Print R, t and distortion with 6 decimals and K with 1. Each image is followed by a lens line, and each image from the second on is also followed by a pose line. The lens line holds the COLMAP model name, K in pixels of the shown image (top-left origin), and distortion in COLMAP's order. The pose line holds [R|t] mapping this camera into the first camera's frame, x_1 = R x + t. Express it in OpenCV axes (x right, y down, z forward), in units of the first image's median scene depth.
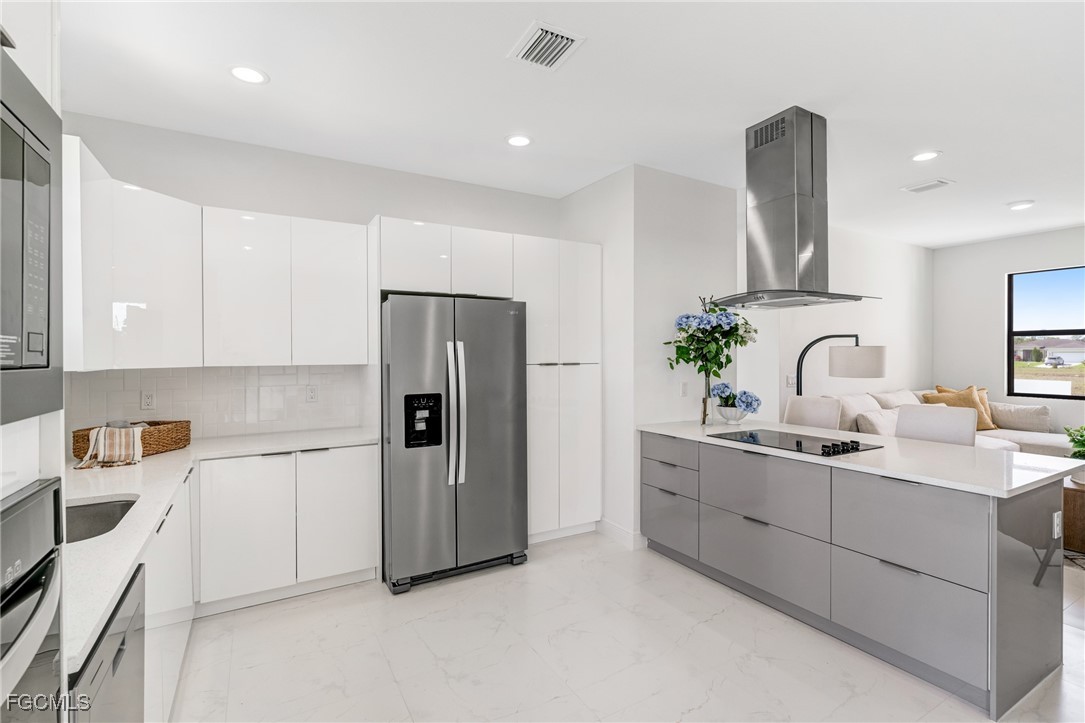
lens RADIAL K [[502.4, 0, 544.9], [0, 502.4, 359.9], [0, 0, 1]] dist [0.003413, -0.001204]
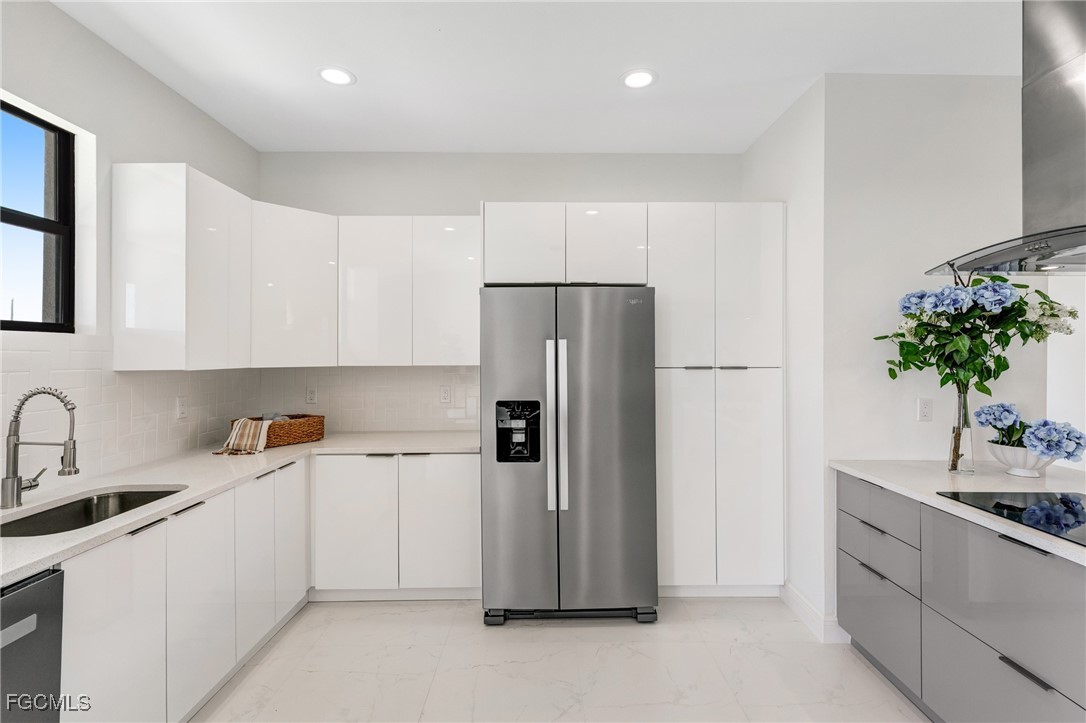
lens RADIAL K [[502.9, 0, 543.4], [0, 502.9, 357.6], [0, 0, 1]] dist [0.003413, -0.001204]
pose [[0.867821, 0.003367, -0.496866, 0.202490], [-0.004921, 0.999986, -0.001818, -0.005007], [0.496853, 0.004023, 0.867825, 0.242886]]
